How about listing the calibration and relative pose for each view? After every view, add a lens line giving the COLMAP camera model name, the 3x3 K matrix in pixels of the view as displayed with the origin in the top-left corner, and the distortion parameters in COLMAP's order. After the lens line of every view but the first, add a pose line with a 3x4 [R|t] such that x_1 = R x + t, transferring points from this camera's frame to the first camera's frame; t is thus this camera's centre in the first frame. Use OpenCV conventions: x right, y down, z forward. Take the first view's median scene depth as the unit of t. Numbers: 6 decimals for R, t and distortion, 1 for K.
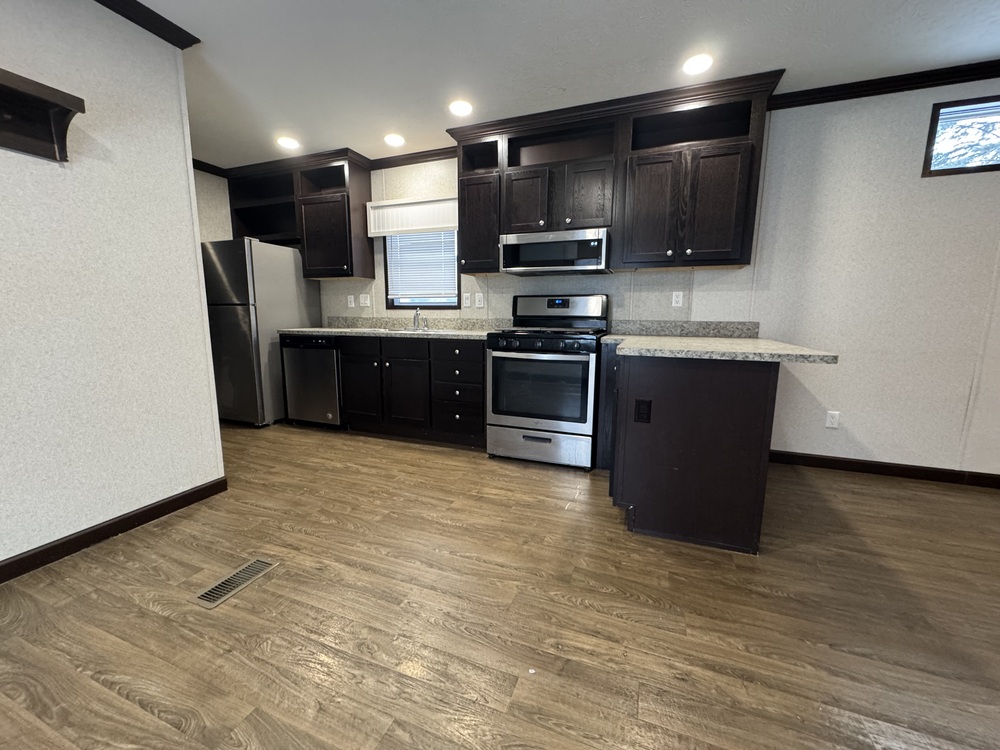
lens RADIAL K [[398.7, 0, 497.3], [0, 398.7, 373.9], [0, 0, 1]] dist [-0.002148, 0.000490]
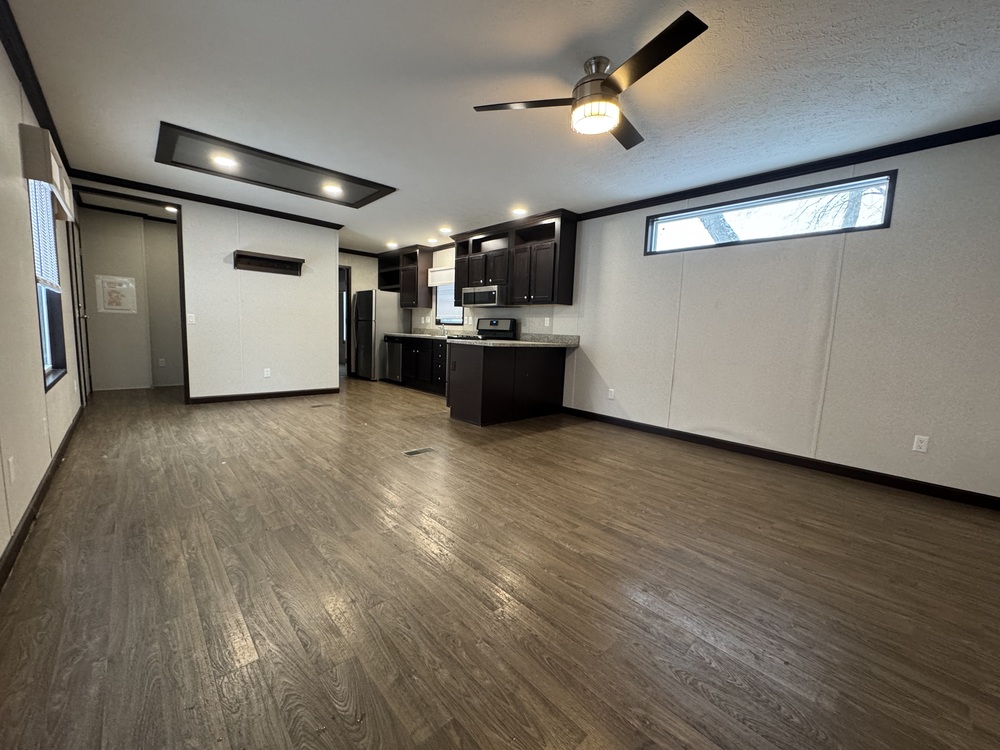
lens RADIAL K [[398.7, 0, 497.3], [0, 398.7, 373.9], [0, 0, 1]] dist [-0.002148, 0.000490]
pose [[0.897932, 0.076589, -0.433418, 1.017333], [-0.099626, 0.994553, -0.030652, 0.116508], [0.428710, 0.070704, 0.900671, -0.661401]]
